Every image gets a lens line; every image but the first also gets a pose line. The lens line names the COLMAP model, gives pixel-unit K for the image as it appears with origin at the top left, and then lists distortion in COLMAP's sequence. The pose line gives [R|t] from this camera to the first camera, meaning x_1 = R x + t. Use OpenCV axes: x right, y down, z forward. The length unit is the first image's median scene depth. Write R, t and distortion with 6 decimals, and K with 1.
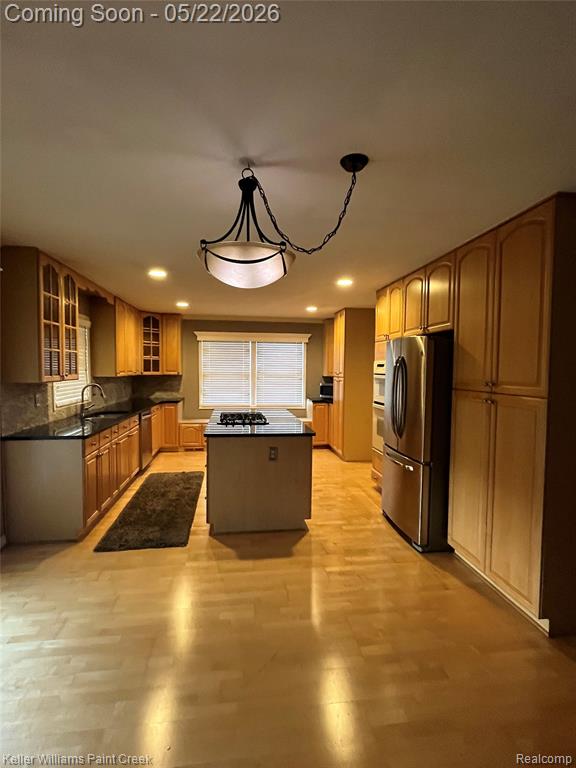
lens RADIAL K [[373.6, 0, 284.7], [0, 373.6, 381.9], [0, 0, 1]] dist [-0.002833, -0.002297]
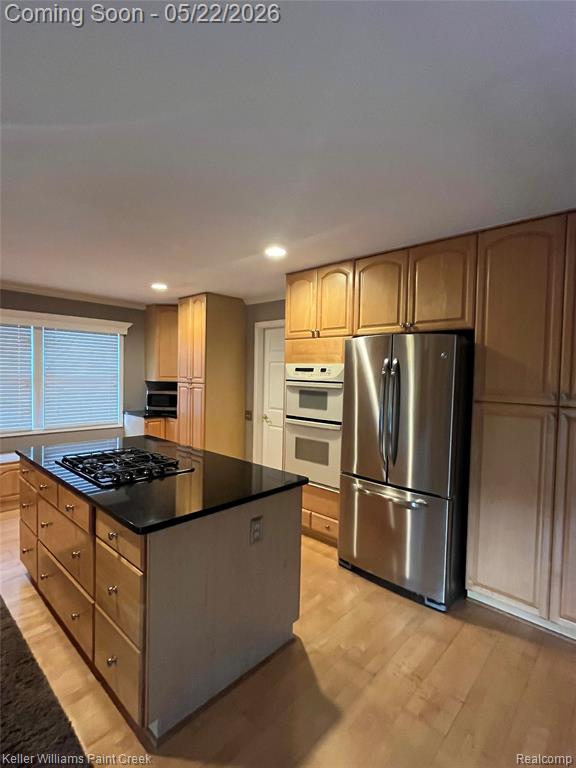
lens RADIAL K [[373.6, 0, 286.2], [0, 373.6, 383.8], [0, 0, 1]] dist [-0.002833, -0.002297]
pose [[0.776588, -0.012312, 0.629888, -0.192085], [0.011039, 0.999921, 0.005935, -0.014322], [-0.629912, 0.002344, 0.776663, 0.306585]]
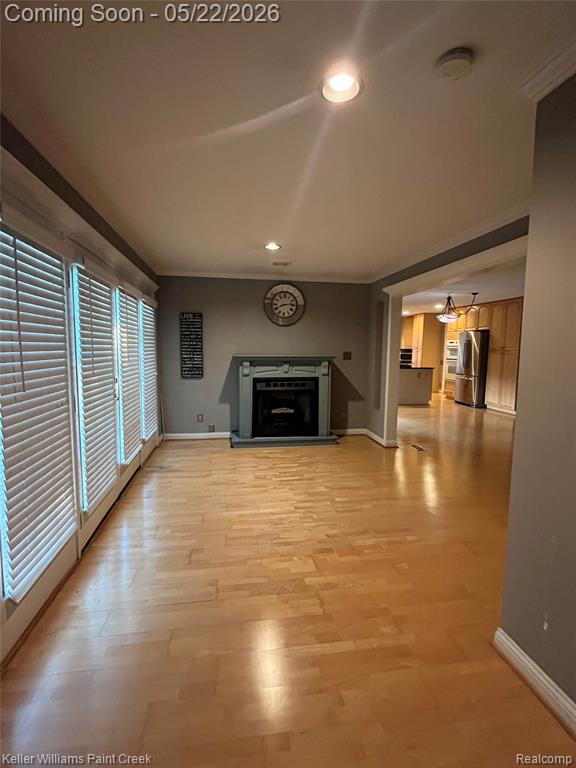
lens RADIAL K [[373.6, 0, 288.5], [0, 373.6, 386.5], [0, 0, 1]] dist [-0.002833, -0.002297]
pose [[0.999733, -0.000854, 0.023103, -0.577955], [-0.000709, 0.997715, 0.067566, 0.051617], [-0.023108, -0.067564, 0.997447, -0.924966]]
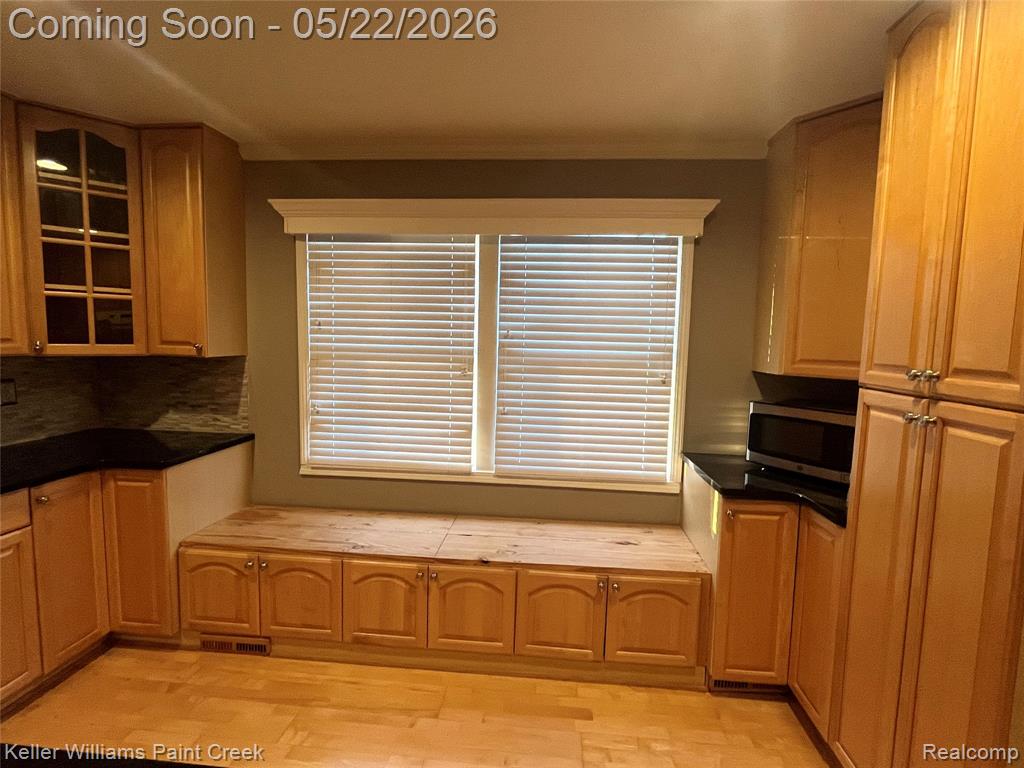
lens RADIAL K [[498.2, 0, 511.4], [0, 498.2, 388.6], [0, 0, 1]] dist [-0.002833, -0.002297]
pose [[0.974052, 0.035772, -0.223480, 0.019860], [-0.022894, 0.997939, 0.059952, -0.026218], [0.225164, -0.053279, 0.972863, 0.798107]]
